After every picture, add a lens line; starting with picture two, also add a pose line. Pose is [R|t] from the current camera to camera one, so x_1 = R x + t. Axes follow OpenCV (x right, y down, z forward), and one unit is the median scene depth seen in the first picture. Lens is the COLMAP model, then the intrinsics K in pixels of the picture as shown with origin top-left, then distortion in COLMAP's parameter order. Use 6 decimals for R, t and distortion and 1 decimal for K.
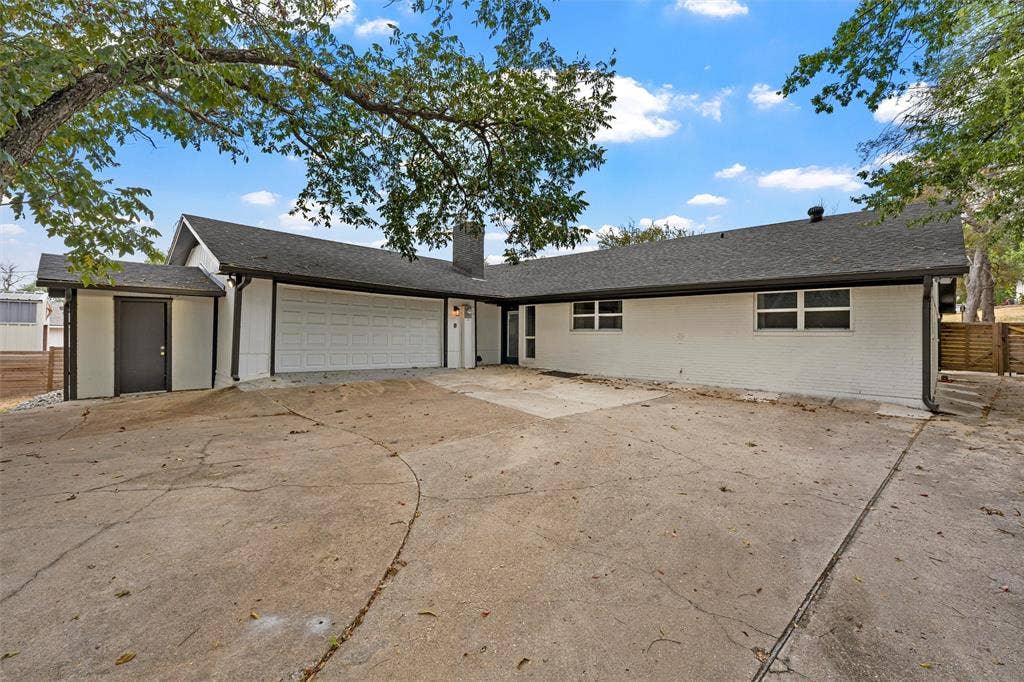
lens RADIAL K [[472.3, 0, 506.3], [0, 472.3, 336.9], [0, 0, 1]] dist [0.000745, 0.000106]
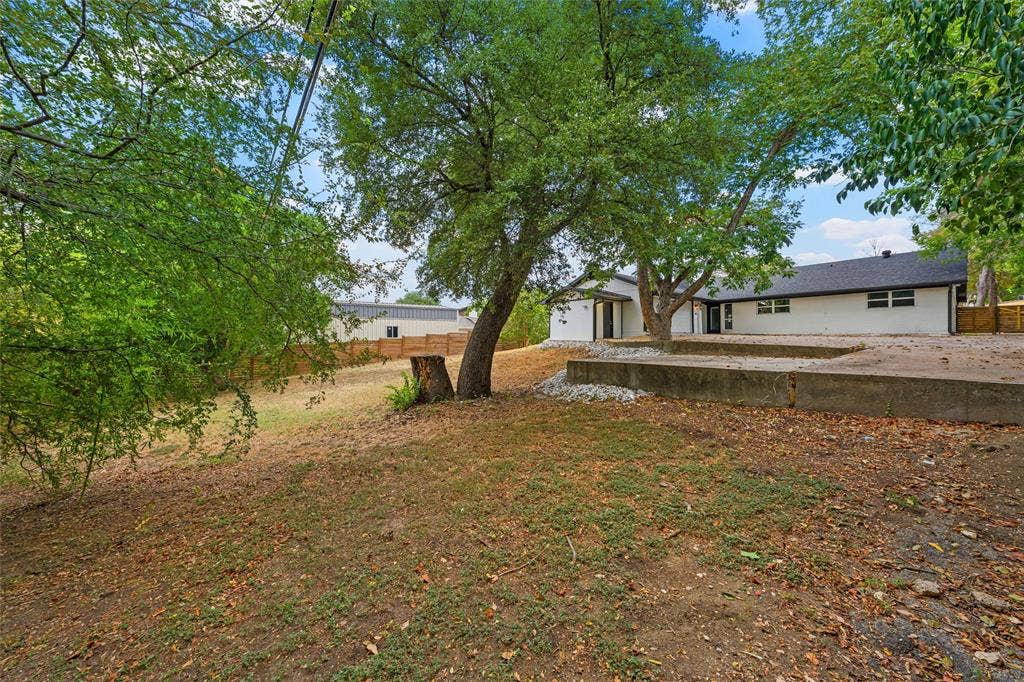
lens RADIAL K [[375.1, 0, 512.0], [0, 375.1, 341.0], [0, 0, 1]] dist [-0.000258, -0.000057]
pose [[0.991081, -0.015520, -0.132354, -0.965166], [0.015557, 0.999879, -0.000751, 0.118469], [0.132350, -0.001315, 0.991202, -1.070828]]
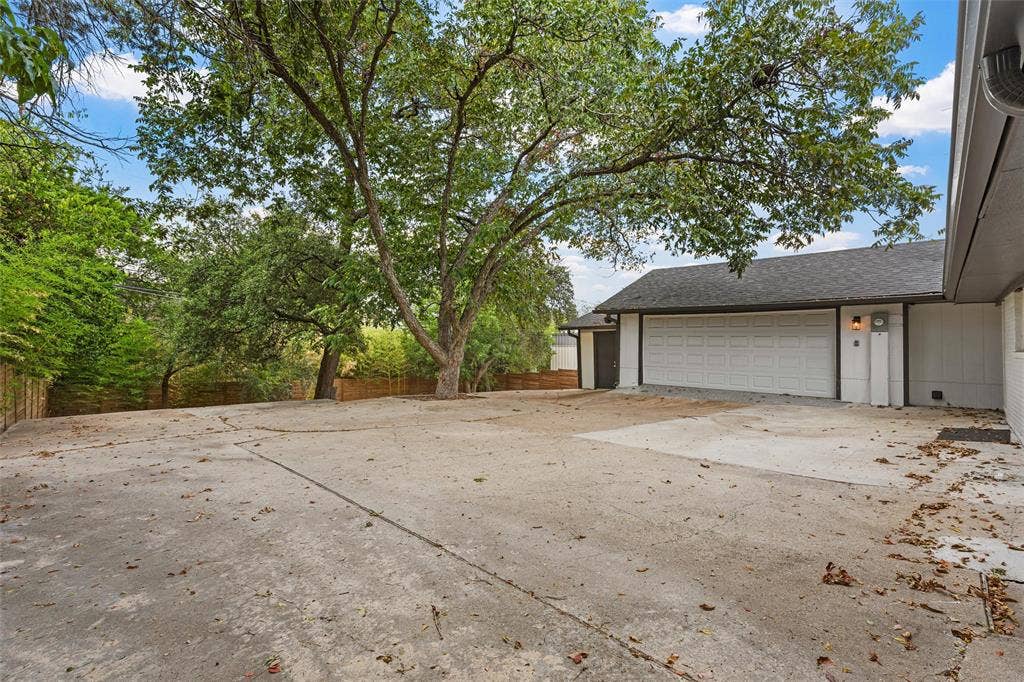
lens RADIAL K [[472.3, 0, 506.3], [0, 472.3, 336.9], [0, 0, 1]] dist [0.000745, 0.000106]
pose [[-0.022661, -0.048476, -0.998567, 0.863015], [-0.022912, 0.998587, -0.047957, 0.018166], [0.999481, 0.021793, -0.023740, 0.660062]]
